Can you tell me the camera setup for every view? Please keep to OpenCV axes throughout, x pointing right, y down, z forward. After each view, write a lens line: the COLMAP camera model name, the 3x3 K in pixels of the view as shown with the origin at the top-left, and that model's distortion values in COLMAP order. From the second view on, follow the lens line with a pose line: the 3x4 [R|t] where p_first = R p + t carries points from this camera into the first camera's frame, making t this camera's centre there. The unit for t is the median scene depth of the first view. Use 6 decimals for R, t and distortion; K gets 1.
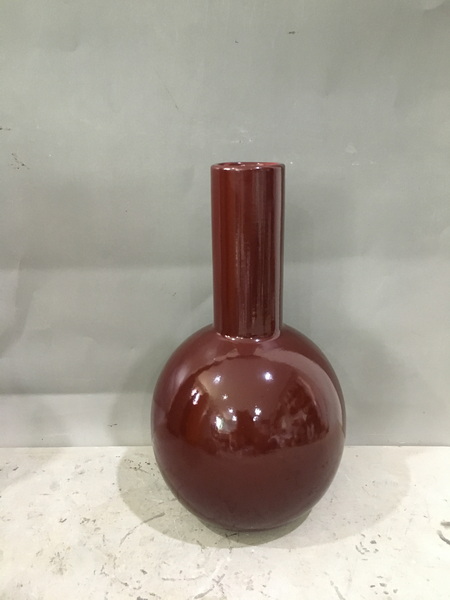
lens RADIAL K [[489.6, 0, 221.3], [0, 489.6, 304.7], [0, 0, 1]] dist [0.027187, -0.049902]
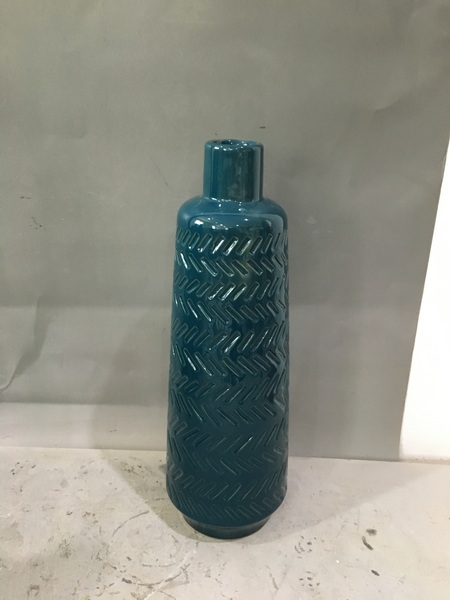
lens RADIAL K [[489.6, 0, 221.5], [0, 489.6, 298.6], [0, 0, 1]] dist [0.027187, -0.049902]
pose [[0.998950, 0.030985, -0.033761, 0.101503], [-0.028743, 0.997473, 0.064971, -0.219479], [0.035689, -0.063932, 0.997316, -0.232089]]
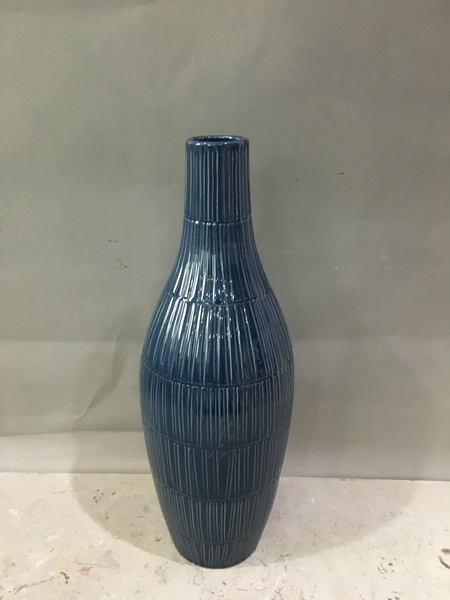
lens RADIAL K [[489.6, 0, 225.2], [0, 489.6, 300.1], [0, 0, 1]] dist [0.027187, -0.049902]
pose [[0.999697, 0.016072, -0.018663, -0.129598], [-0.014918, 0.998062, 0.060415, -0.309367], [0.019597, -0.060118, 0.997999, -0.308830]]
